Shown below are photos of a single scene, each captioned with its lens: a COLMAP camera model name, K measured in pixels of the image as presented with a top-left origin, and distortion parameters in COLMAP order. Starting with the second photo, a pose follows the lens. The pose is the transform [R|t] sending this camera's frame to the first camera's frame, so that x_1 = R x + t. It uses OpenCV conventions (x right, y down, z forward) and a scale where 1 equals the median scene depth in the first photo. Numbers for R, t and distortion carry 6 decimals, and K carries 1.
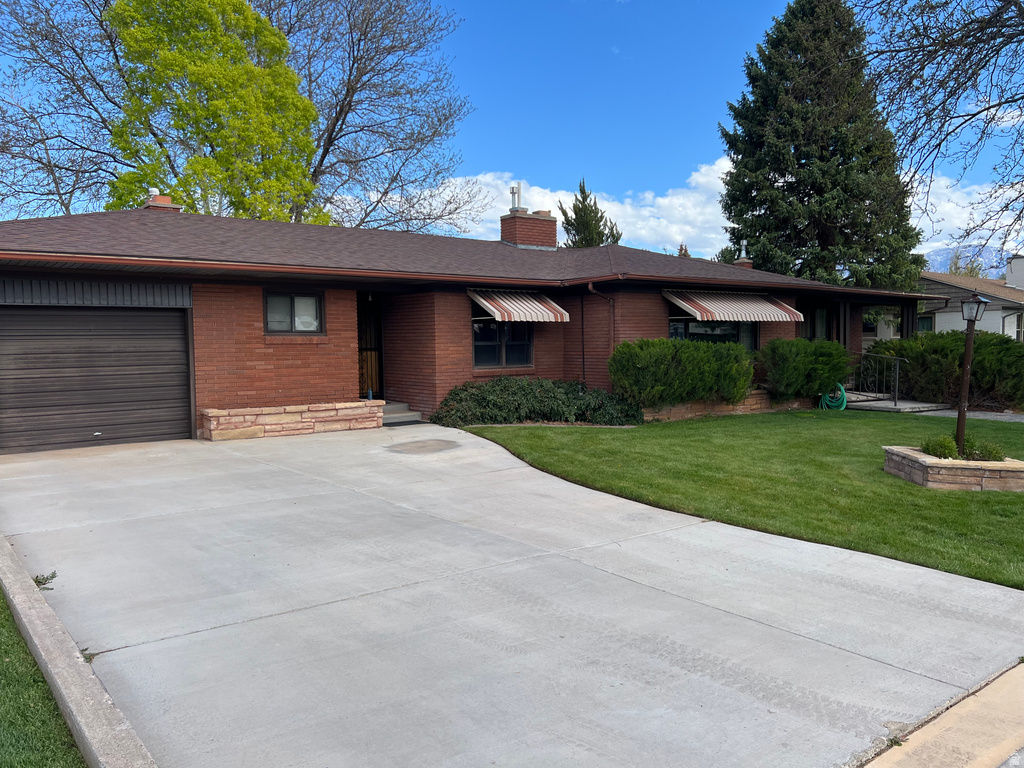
lens RADIAL K [[769.0, 0, 514.5], [0, 769.0, 387.2], [0, 0, 1]] dist [0.100051, -0.122527]
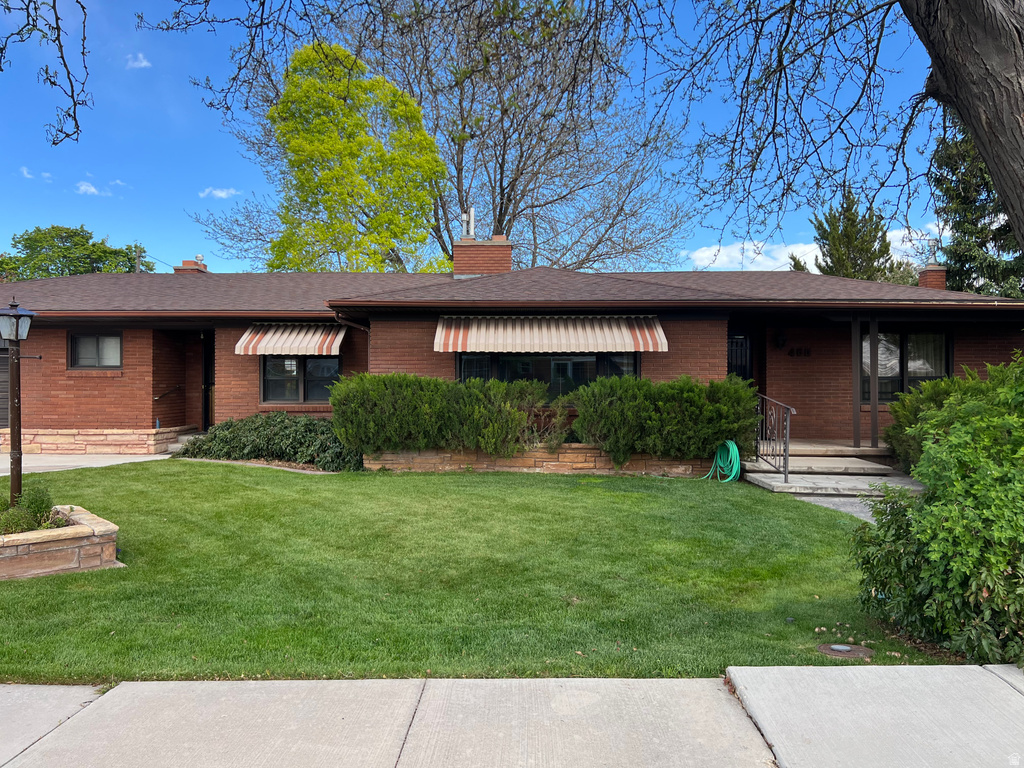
lens RADIAL K [[769.0, 0, 514.5], [0, 769.0, 387.2], [0, 0, 1]] dist [0.100051, -0.122527]
pose [[0.770913, 0.011146, -0.636843, 0.943198], [-0.046341, 0.998179, -0.038627, -0.023793], [0.635253, 0.059290, 0.770025, 0.486702]]
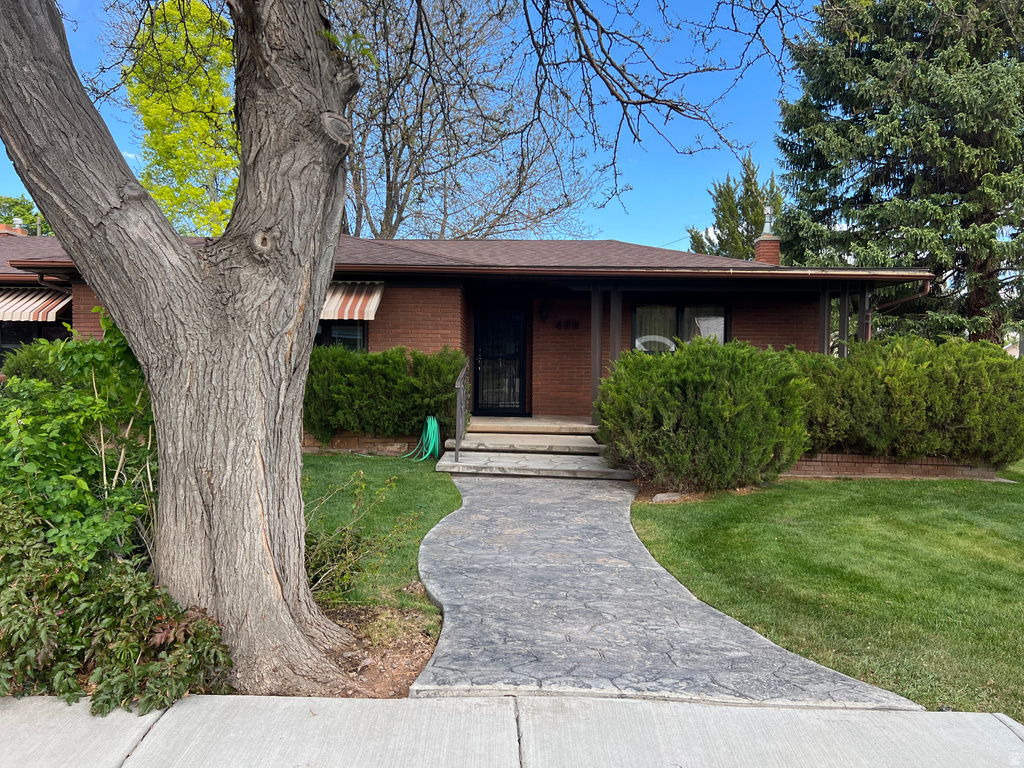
lens RADIAL K [[769.0, 0, 514.5], [0, 769.0, 387.2], [0, 0, 1]] dist [0.100051, -0.122527]
pose [[0.764980, 0.037133, -0.642983, 1.170674], [-0.055751, 0.998407, -0.008670, -0.037959], [0.641636, 0.042480, 0.765832, 0.762190]]
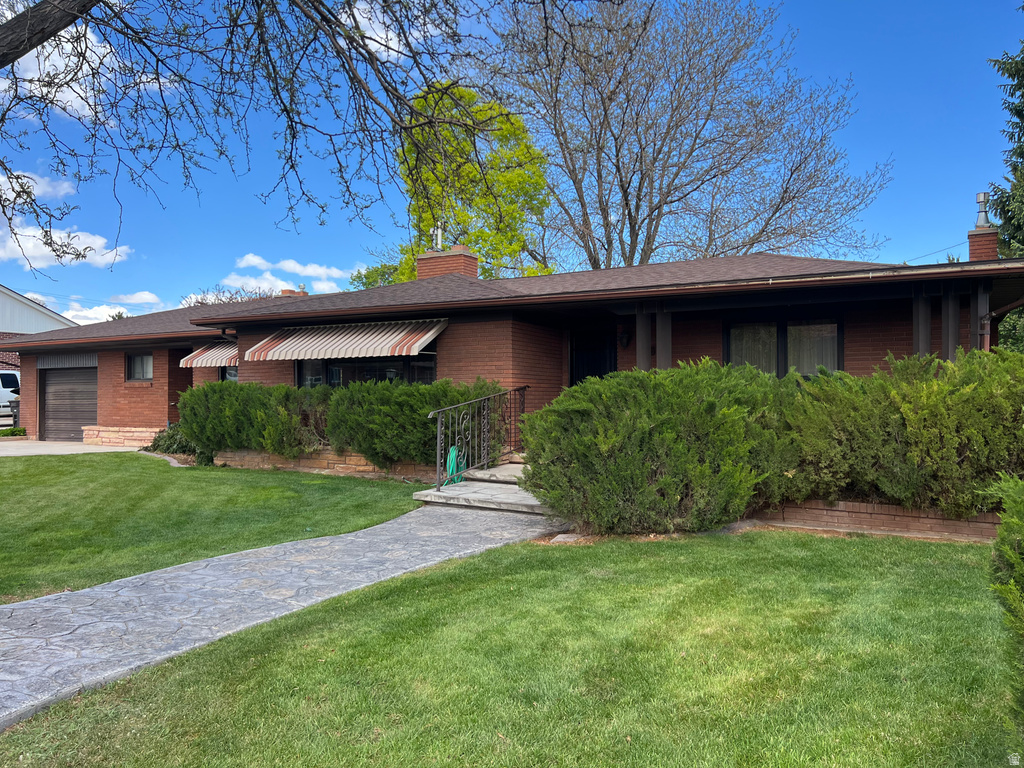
lens RADIAL K [[769.0, 0, 514.5], [0, 769.0, 387.2], [0, 0, 1]] dist [0.100051, -0.122527]
pose [[0.381425, -0.002136, -0.924397, 1.385819], [-0.054046, 0.998235, -0.024607, -0.057155], [0.922818, 0.059346, 0.380637, 1.080404]]
